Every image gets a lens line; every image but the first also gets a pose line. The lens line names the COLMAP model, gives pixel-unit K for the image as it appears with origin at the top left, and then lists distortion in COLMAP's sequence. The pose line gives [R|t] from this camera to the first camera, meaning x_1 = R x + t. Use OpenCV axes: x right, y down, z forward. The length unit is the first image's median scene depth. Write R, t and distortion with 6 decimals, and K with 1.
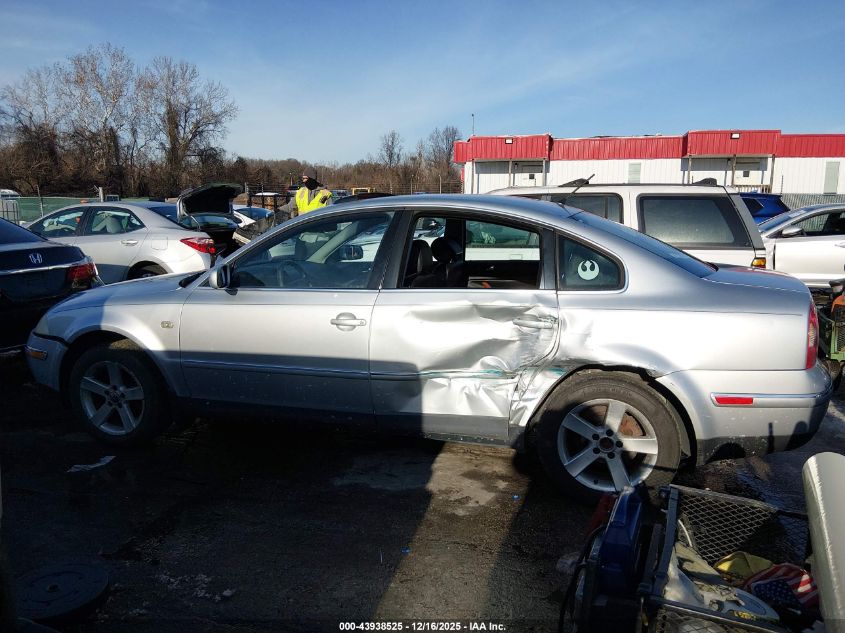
lens RADIAL K [[626.0, 0, 426.7], [0, 626.0, 312.0], [0, 0, 1]] dist [0.039610, -0.047886]
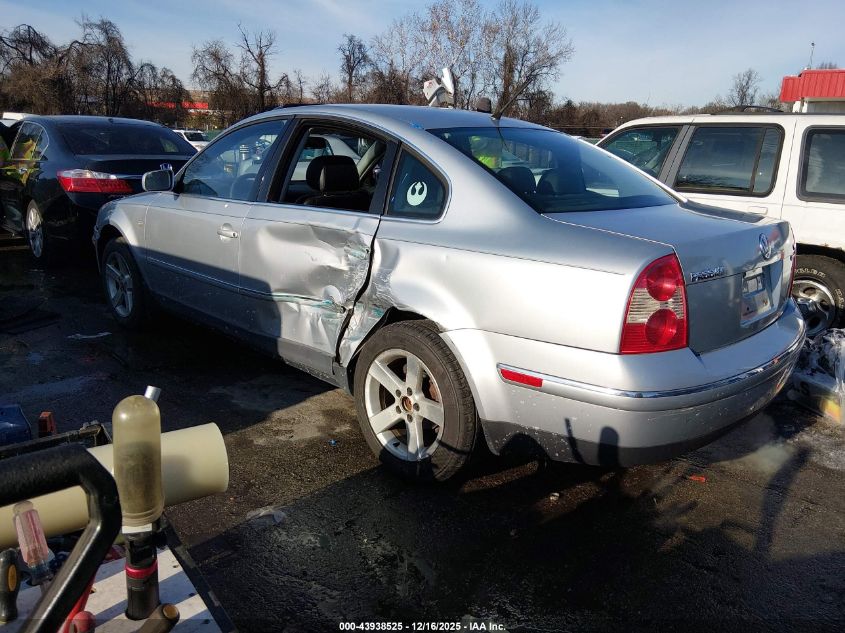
lens RADIAL K [[626.0, 0, 425.8], [0, 626.0, 323.6], [0, 0, 1]] dist [0.039610, -0.047886]
pose [[0.881772, 0.157319, -0.444668, 0.656424], [-0.112735, 0.985708, 0.125180, -0.003696], [0.458006, -0.060250, 0.886905, 0.272219]]
